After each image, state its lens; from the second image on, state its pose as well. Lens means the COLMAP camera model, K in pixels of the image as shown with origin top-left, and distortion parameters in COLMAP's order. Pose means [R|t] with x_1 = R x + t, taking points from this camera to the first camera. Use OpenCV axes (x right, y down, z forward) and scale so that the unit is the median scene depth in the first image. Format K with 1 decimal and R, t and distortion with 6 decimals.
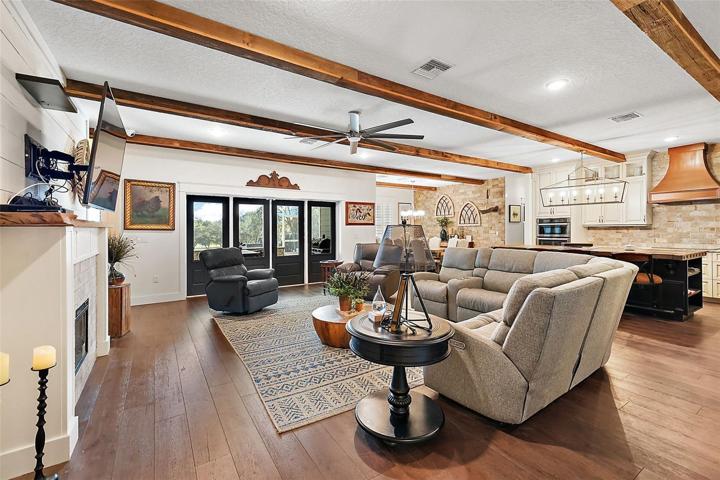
lens RADIAL K [[313.7, 0, 361.8], [0, 313.7, 230.1], [0, 0, 1]] dist [0.016937, 0.000190]
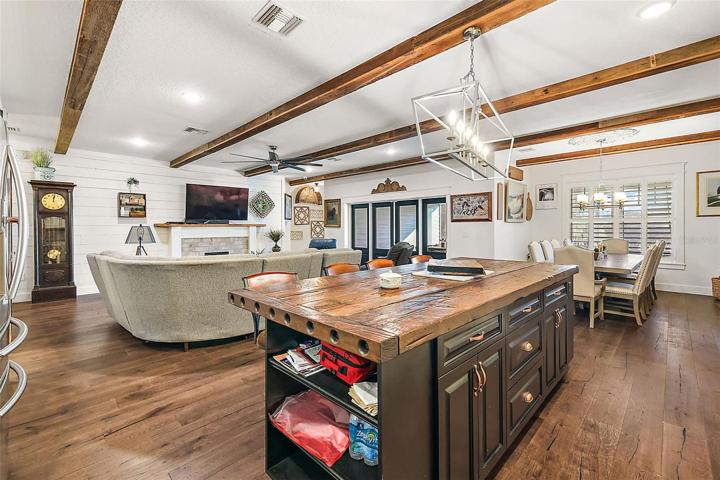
lens RADIAL K [[313.7, 0, 361.8], [0, 313.7, 230.1], [0, 0, 1]] dist [0.016937, 0.000190]
pose [[0.211159, 0.013841, -0.977354, 0.815974], [0.003040, 0.999886, 0.014817, -0.007122], [0.977447, -0.006099, 0.211092, 0.603675]]
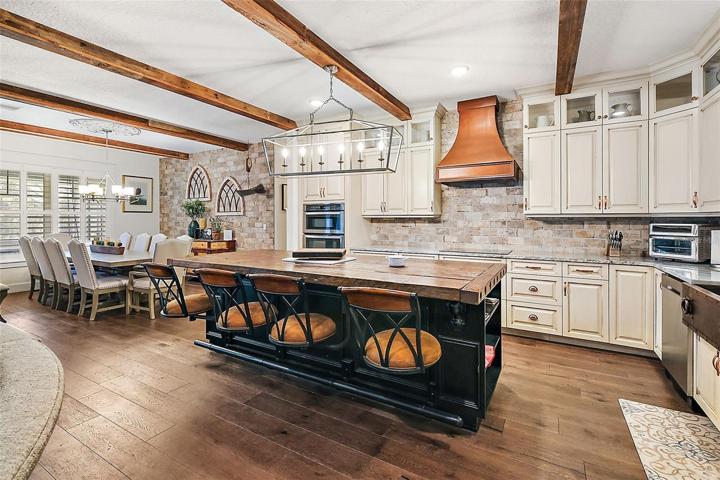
lens RADIAL K [[330.7, 0, 361.6], [0, 330.7, 218.0], [0, 0, 1]] dist [-0.000181, 0.000083]
pose [[0.890764, 0.009891, 0.454358, 0.385830], [-0.005587, 0.999926, -0.010815, -0.003045], [-0.454431, 0.007095, 0.890754, 0.391690]]
